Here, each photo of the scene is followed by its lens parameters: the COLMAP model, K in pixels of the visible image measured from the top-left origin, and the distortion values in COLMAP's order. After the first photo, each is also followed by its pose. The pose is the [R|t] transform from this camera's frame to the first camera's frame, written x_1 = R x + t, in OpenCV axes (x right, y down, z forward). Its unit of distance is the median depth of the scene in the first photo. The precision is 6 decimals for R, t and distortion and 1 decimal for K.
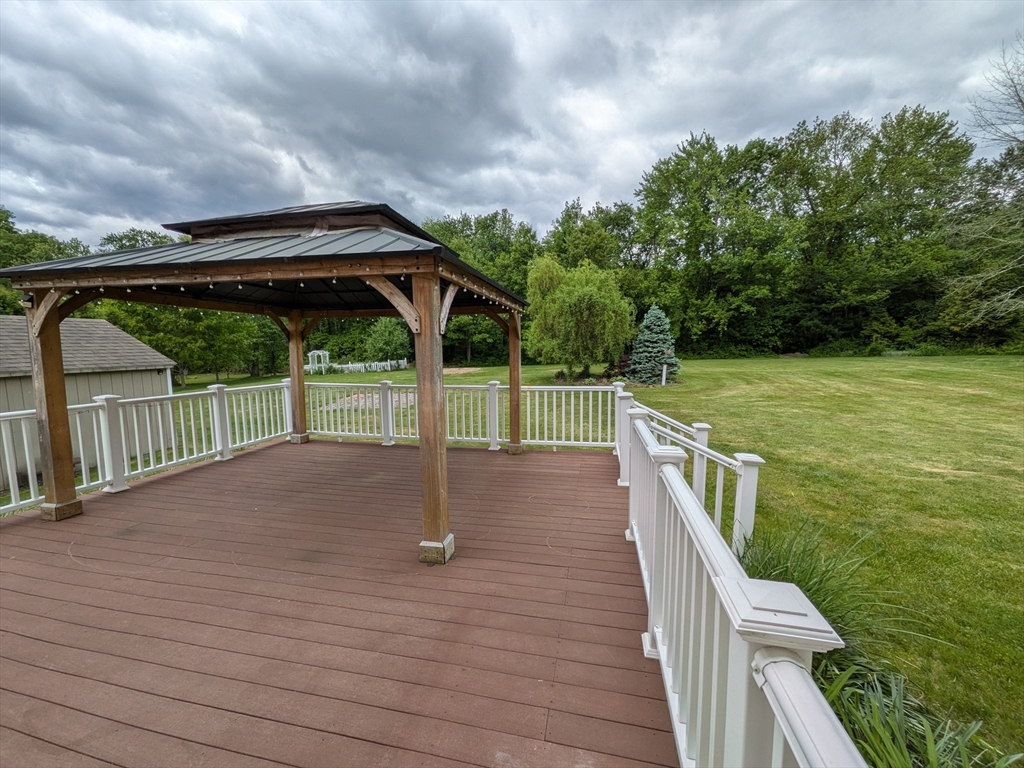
lens RADIAL K [[400.2, 0, 510.4], [0, 400.2, 388.3], [0, 0, 1]] dist [0.003551, 0.000095]
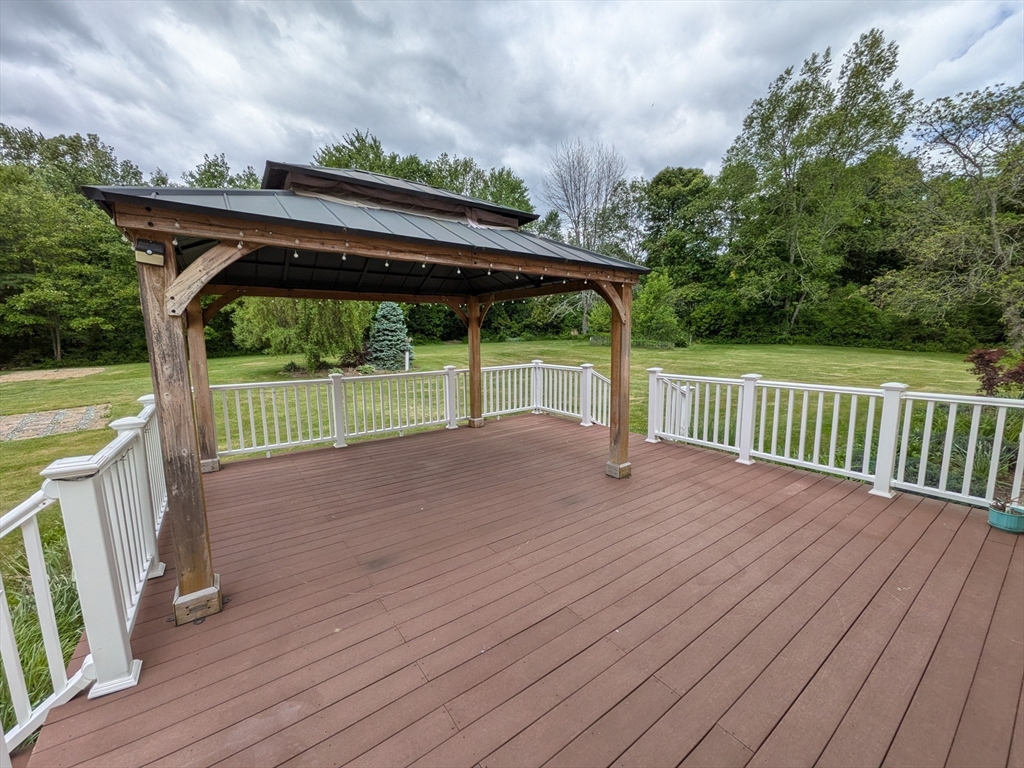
lens RADIAL K [[400.2, 0, 510.4], [0, 400.2, 388.3], [0, 0, 1]] dist [0.003551, 0.000095]
pose [[0.672730, -0.100451, 0.733037, -0.678586], [0.080814, 0.994789, 0.062154, -0.010526], [-0.735461, 0.017427, 0.677343, 0.127929]]
